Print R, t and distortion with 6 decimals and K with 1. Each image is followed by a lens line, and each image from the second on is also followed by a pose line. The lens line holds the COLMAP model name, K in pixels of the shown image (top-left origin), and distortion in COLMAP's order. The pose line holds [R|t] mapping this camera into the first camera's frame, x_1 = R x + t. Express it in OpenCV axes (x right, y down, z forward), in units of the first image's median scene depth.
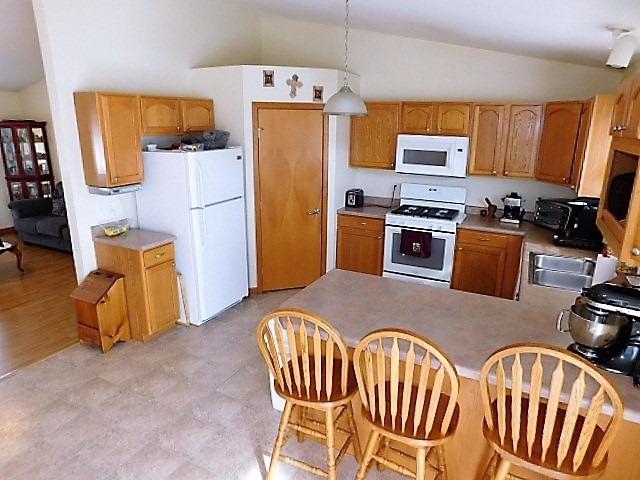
lens RADIAL K [[422.2, 0, 317.9], [0, 422.2, 240.2], [0, 0, 1]] dist [-0.039228, 0.014956]
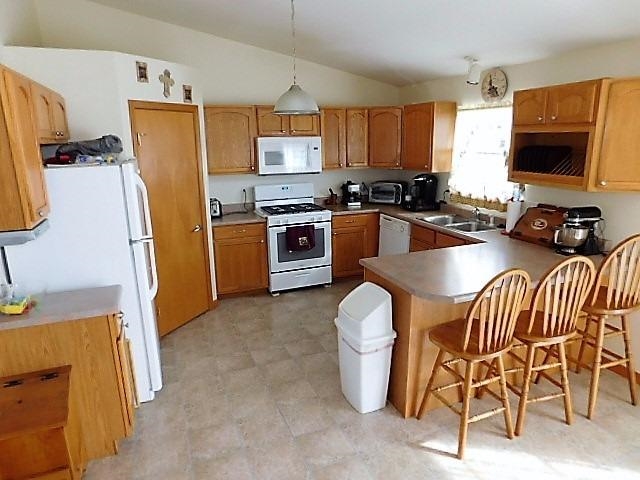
lens RADIAL K [[422.2, 0, 318.8], [0, 422.2, 240.3], [0, 0, 1]] dist [-0.039228, 0.014956]
pose [[0.668585, -0.202272, 0.715597, -0.506869], [0.225562, 0.972122, 0.064038, -0.044960], [-0.708601, 0.118597, 0.695572, 0.232881]]
